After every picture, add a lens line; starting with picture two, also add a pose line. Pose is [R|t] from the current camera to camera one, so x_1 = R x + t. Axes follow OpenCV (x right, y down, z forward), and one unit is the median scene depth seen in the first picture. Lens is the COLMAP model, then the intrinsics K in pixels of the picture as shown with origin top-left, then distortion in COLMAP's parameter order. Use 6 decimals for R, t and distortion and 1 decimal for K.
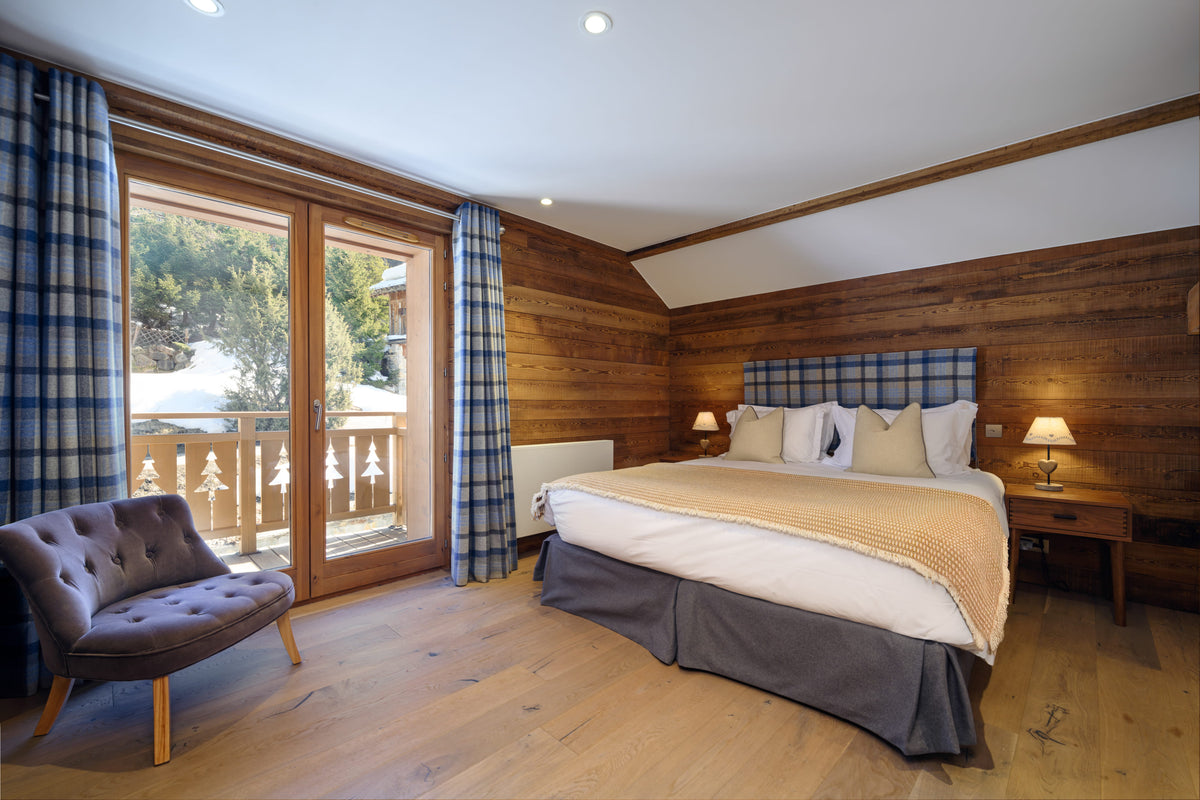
lens RADIAL K [[514.5, 0, 611.7], [0, 514.5, 403.2], [0, 0, 1]] dist [-0.008852, -0.002152]
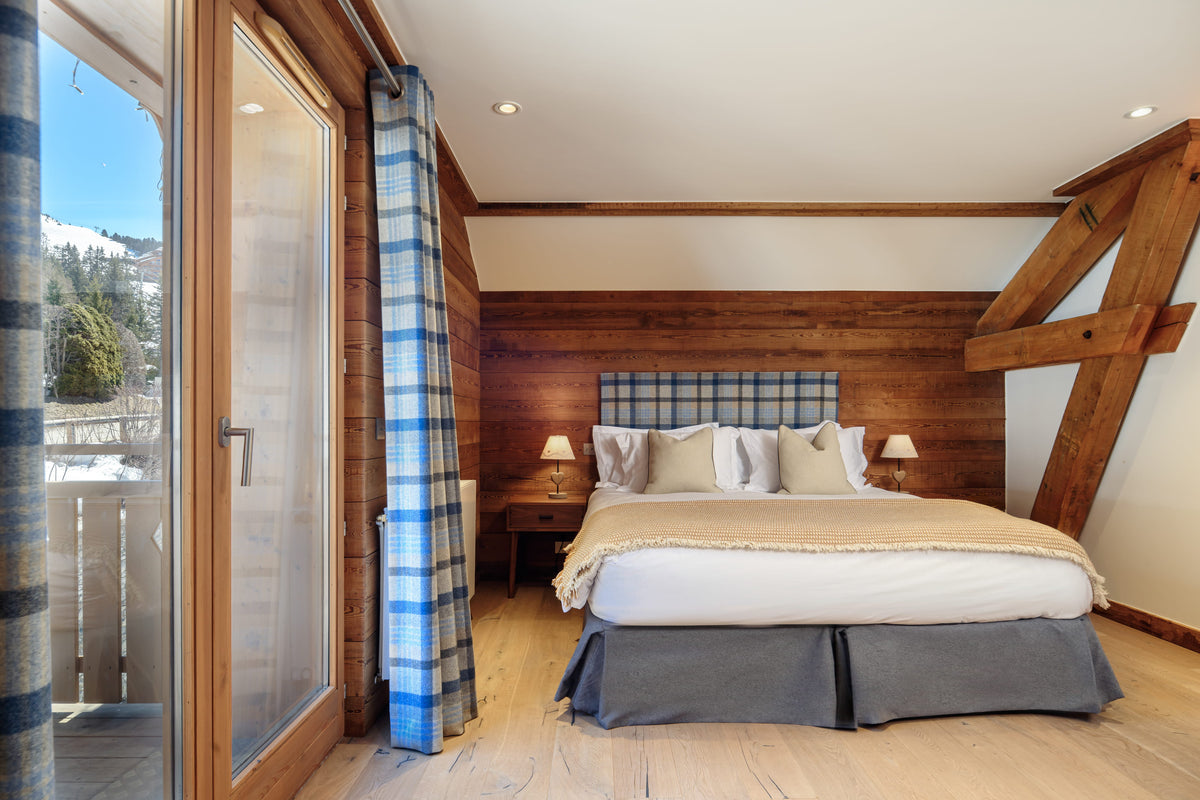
lens RADIAL K [[663.1, 0, 646.9], [0, 663.1, 422.5], [0, 0, 1]] dist [0.003174, -0.008873]
pose [[0.702585, -0.000944, 0.711599, -0.540438], [0.003026, 0.999994, -0.001661, -0.000237], [-0.711593, 0.003320, 0.702584, 0.276901]]
